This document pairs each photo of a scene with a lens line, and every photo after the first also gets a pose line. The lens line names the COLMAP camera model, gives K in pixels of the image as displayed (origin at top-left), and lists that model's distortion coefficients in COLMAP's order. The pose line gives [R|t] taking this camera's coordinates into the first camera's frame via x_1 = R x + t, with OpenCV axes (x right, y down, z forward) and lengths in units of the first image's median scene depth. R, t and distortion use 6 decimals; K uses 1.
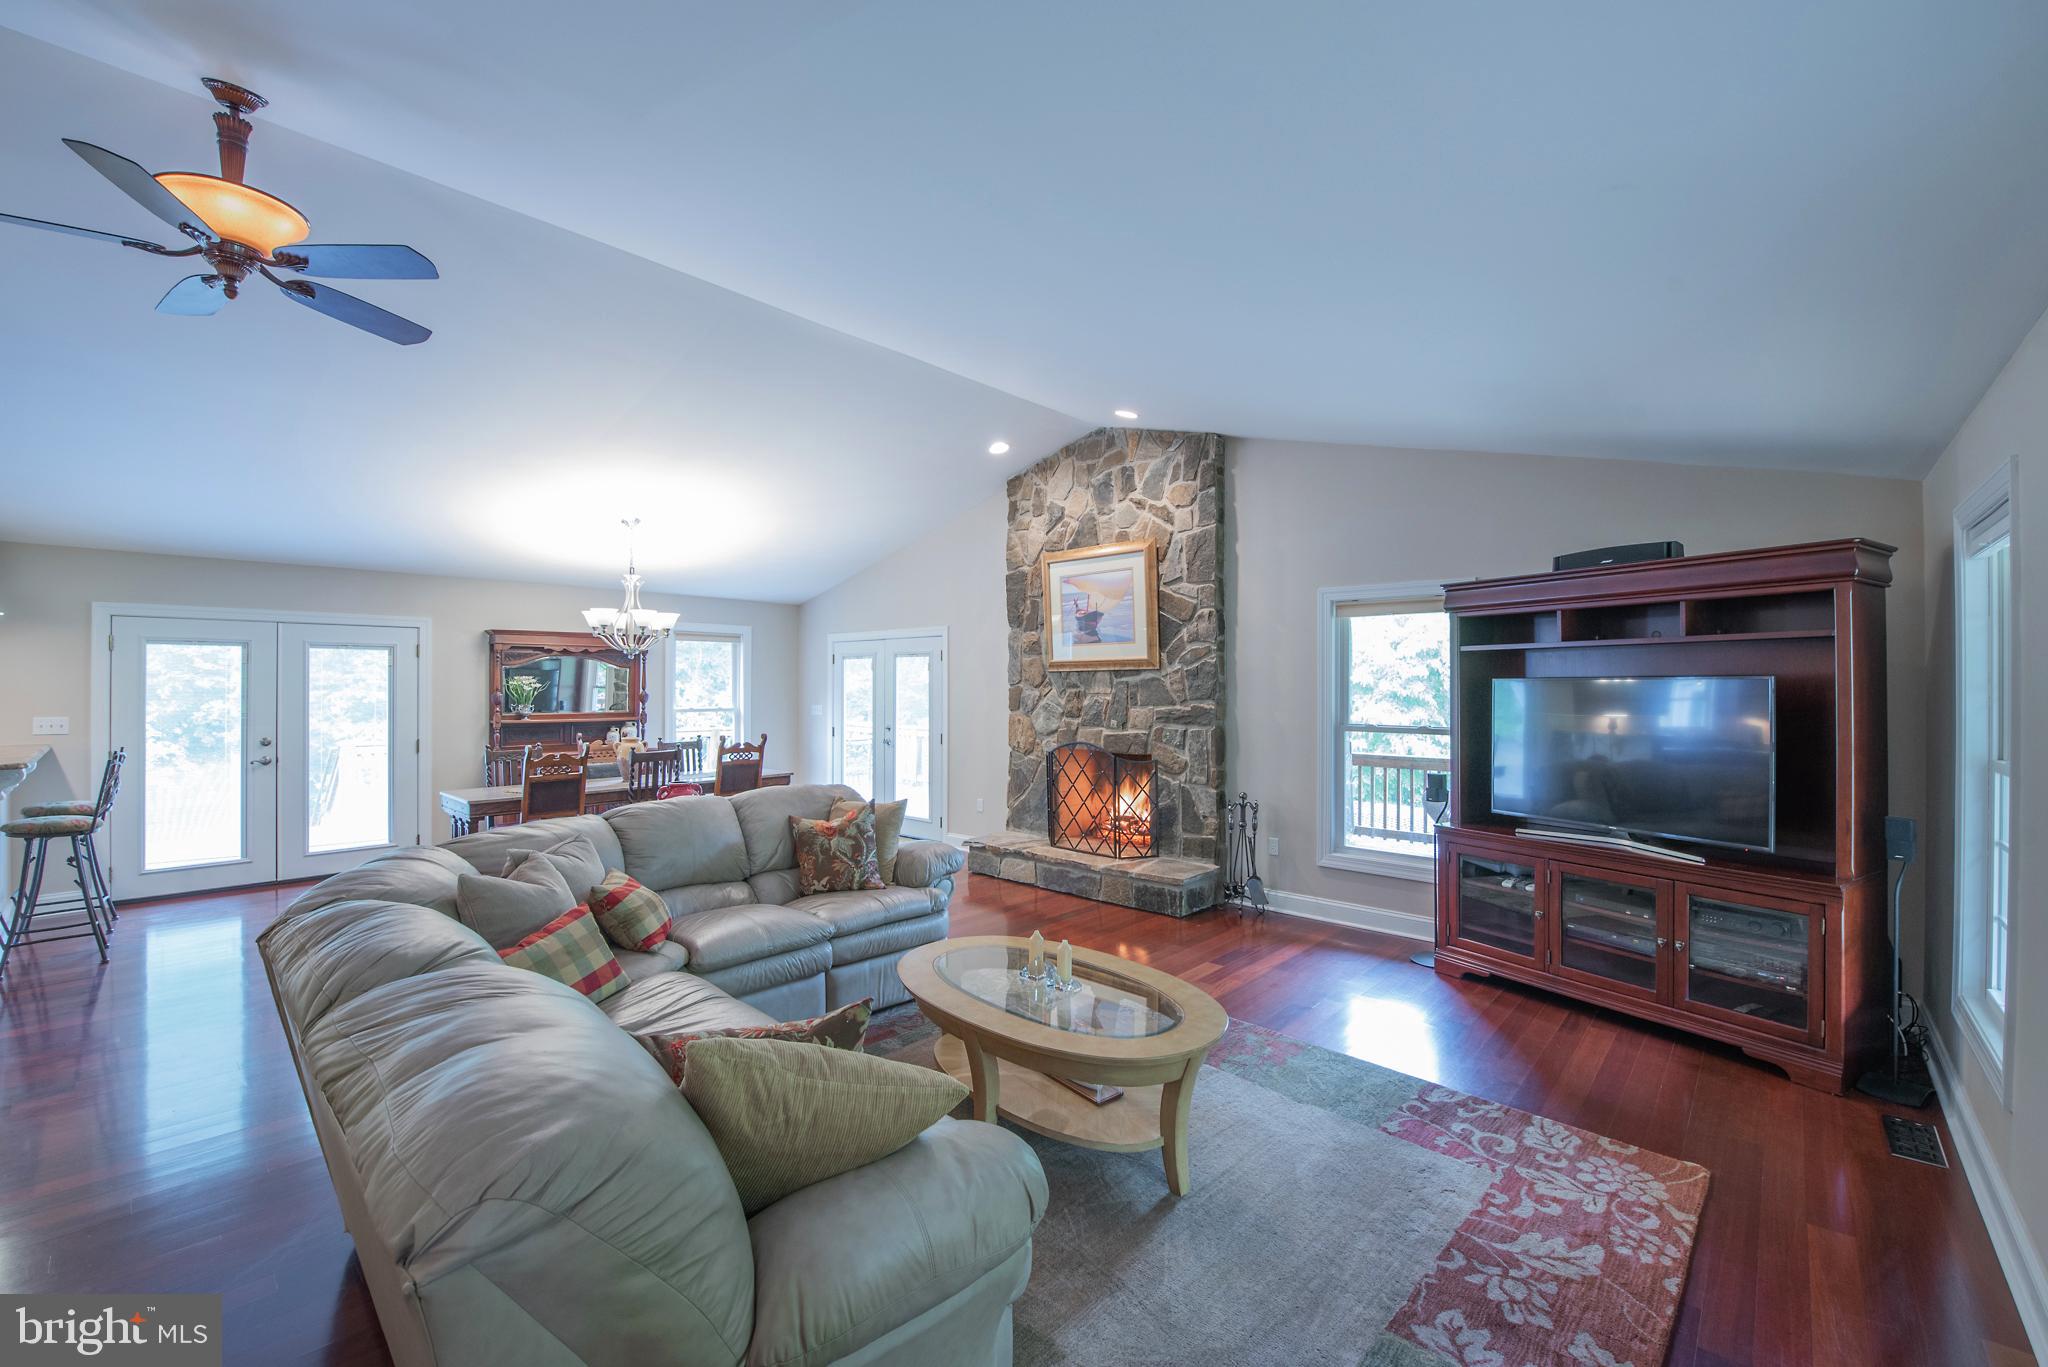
lens RADIAL K [[846.0, 0, 1024.0], [0, 846.0, 683.5], [0, 0, 1]] dist [-0.000291, 0.000011]
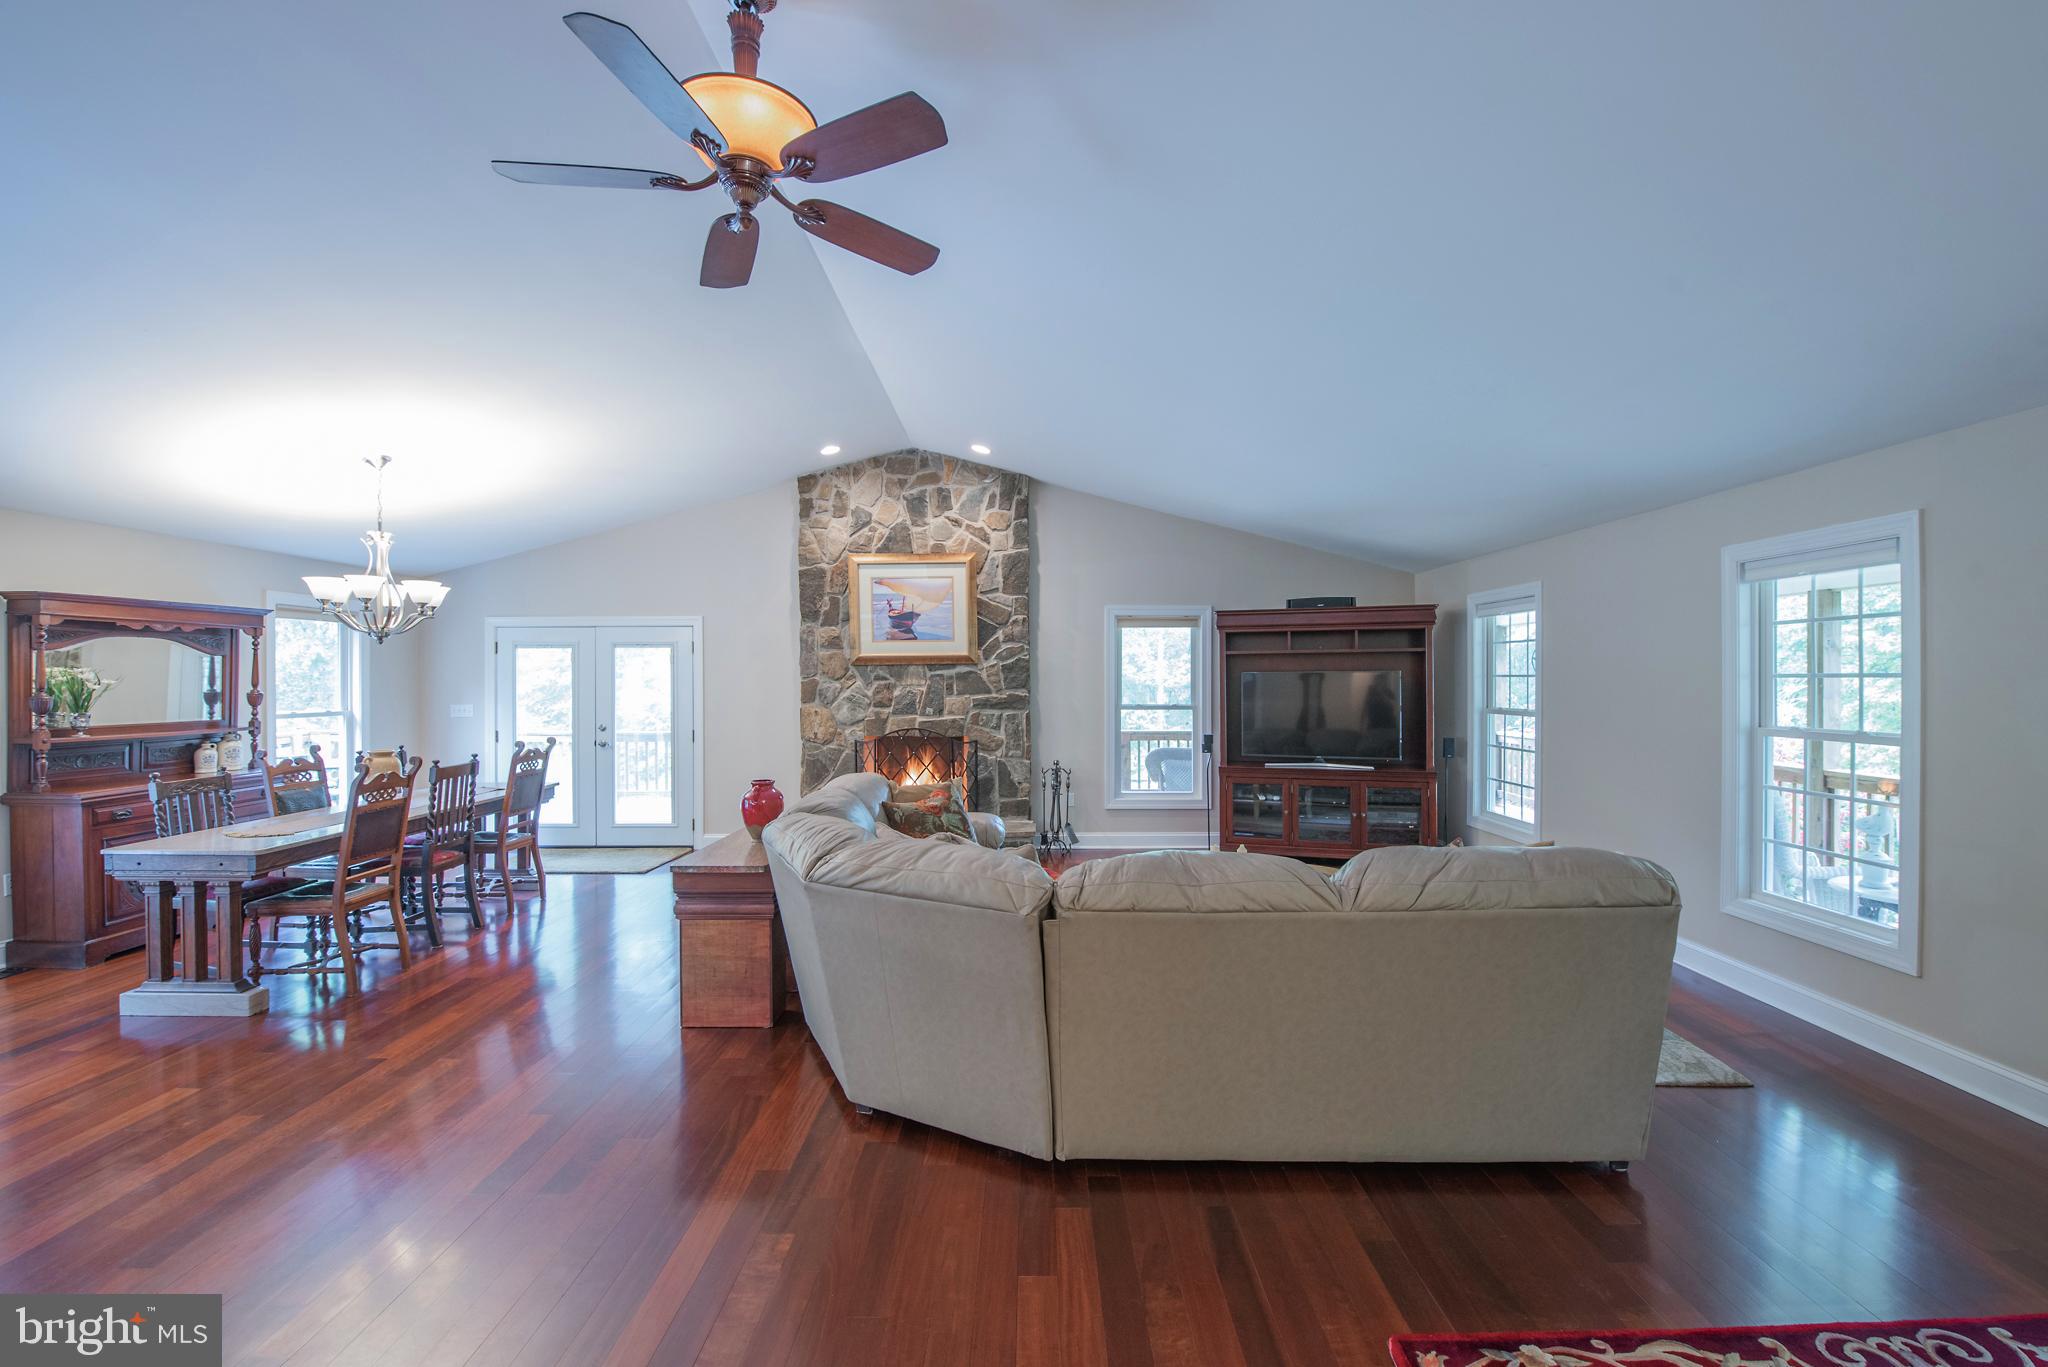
lens RADIAL K [[877.6, 0, 1010.1], [0, 877.6, 684.3], [0, 0, 1]] dist [-0.001138, -0.000007]
pose [[0.734383, -0.008037, 0.678688, -0.623739], [0.003109, 0.999959, 0.008477, 0.001571], [-0.678728, -0.004115, 0.734378, 0.058181]]
